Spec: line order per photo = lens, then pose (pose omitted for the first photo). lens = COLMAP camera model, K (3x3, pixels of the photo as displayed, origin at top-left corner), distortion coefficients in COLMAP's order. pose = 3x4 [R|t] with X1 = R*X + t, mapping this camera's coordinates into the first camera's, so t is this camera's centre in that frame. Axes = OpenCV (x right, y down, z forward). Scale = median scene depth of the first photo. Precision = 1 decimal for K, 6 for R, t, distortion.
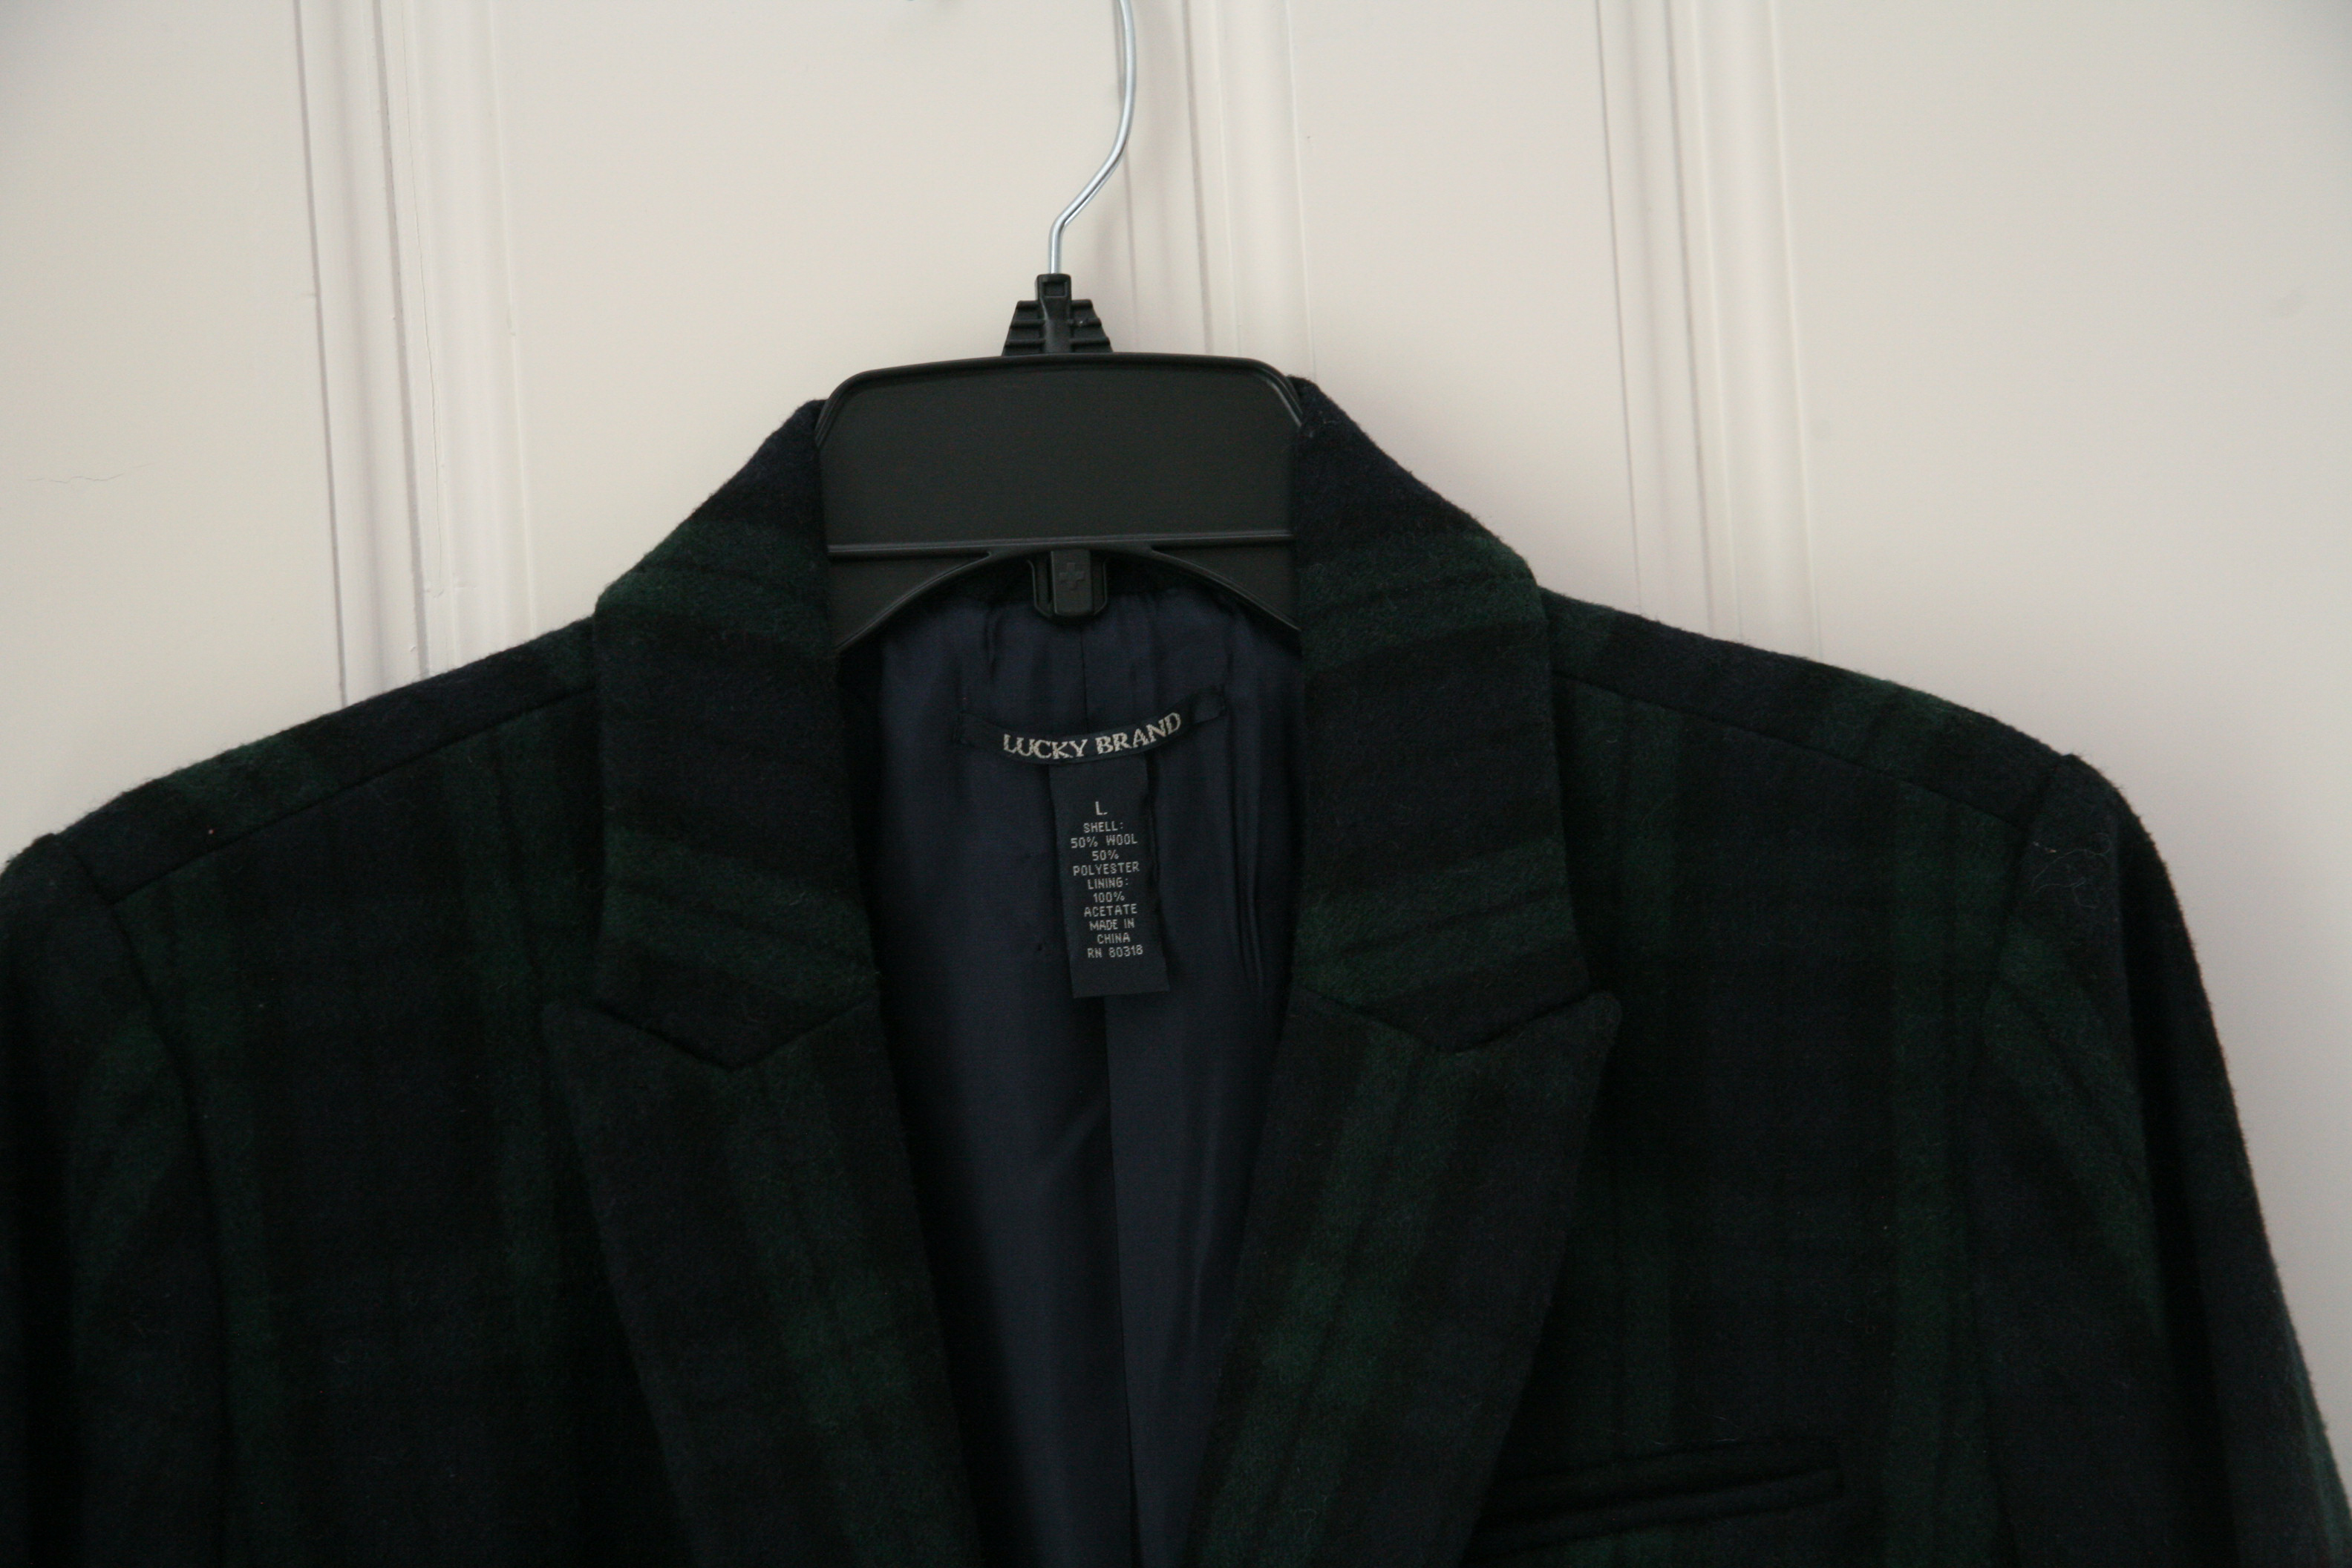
lens RADIAL K [[4941.6, 0, 1176.0], [0, 4941.6, 784.0], [0, 0, 1]] dist [0.221186, 0.121293]
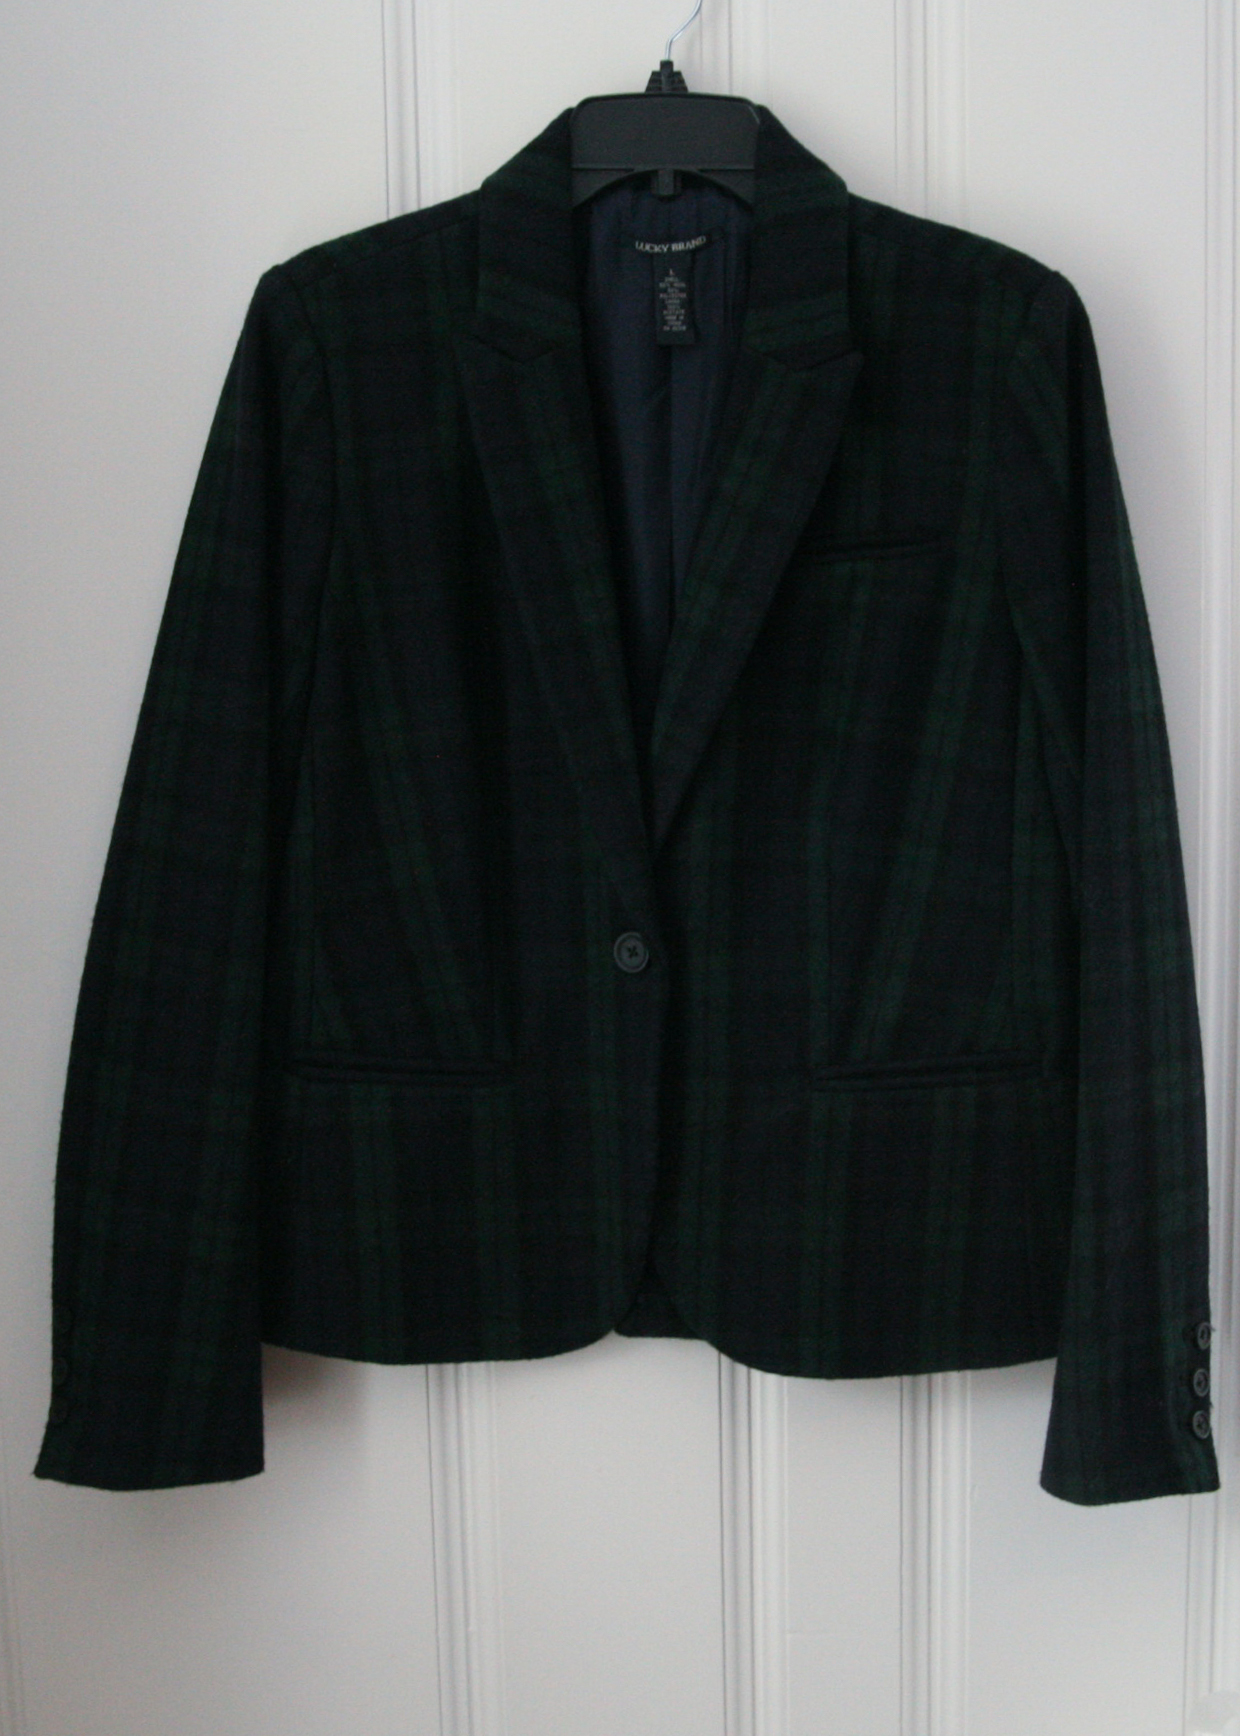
lens RADIAL K [[2636.3, 0, 620.0], [0, 2636.3, 868.0], [0, 0, 1]] dist [-0.122890, 0.037803]
pose [[0.993102, 0.066601, -0.096507, 0.110300], [-0.045789, 0.977959, 0.203715, 0.031752], [0.107947, -0.197890, 0.974262, -0.395962]]
